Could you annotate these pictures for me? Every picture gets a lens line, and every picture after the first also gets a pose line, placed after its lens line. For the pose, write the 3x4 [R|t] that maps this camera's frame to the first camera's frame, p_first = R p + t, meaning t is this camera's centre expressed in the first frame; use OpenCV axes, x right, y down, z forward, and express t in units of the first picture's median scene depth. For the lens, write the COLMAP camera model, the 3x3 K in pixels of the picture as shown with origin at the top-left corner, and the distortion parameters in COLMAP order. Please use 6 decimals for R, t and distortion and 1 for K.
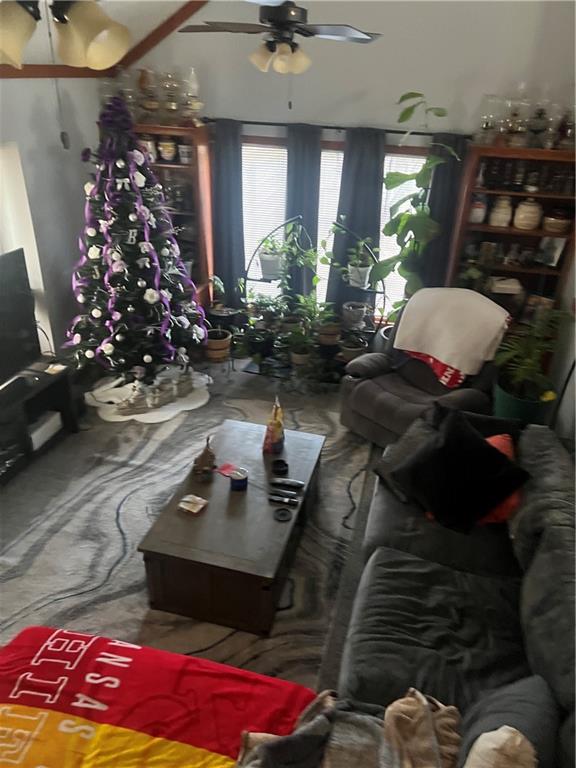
lens RADIAL K [[573.8, 0, 292.9], [0, 573.8, 382.4], [0, 0, 1]] dist [0.066802, -0.076025]
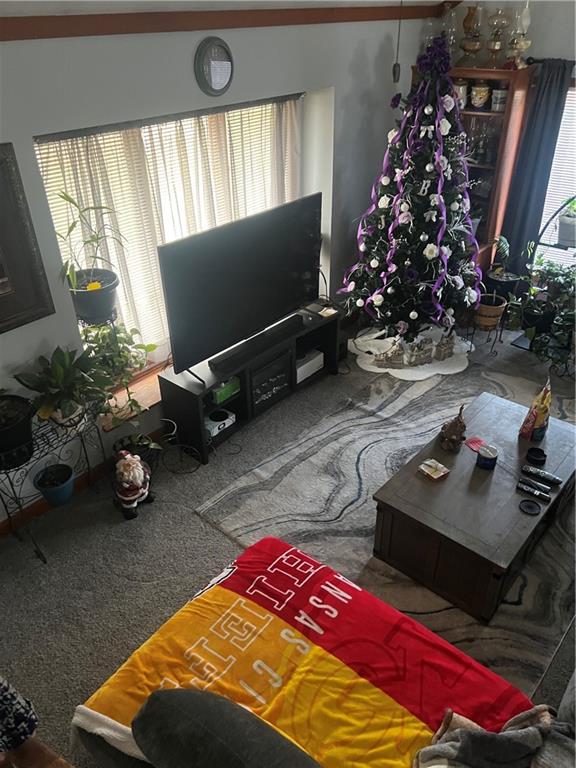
lens RADIAL K [[573.8, 0, 293.5], [0, 573.8, 387.7], [0, 0, 1]] dist [0.066802, -0.076025]
pose [[0.893421, 0.203138, -0.400667, -0.016115], [-0.171248, 0.978577, 0.114284, 0.003264], [0.415299, -0.033491, 0.909068, 0.012260]]
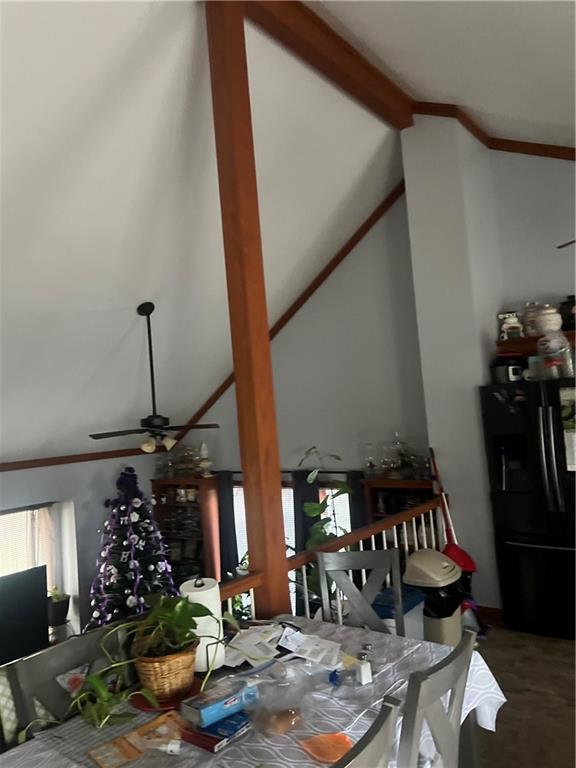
lens RADIAL K [[573.8, 0, 284.7], [0, 573.8, 378.3], [0, 0, 1]] dist [0.066802, -0.076025]
pose [[0.900840, -0.138447, -0.411486, 0.716569], [-0.100550, 0.855491, -0.507962, 0.056404], [0.422348, 0.498967, 0.756739, -0.127798]]
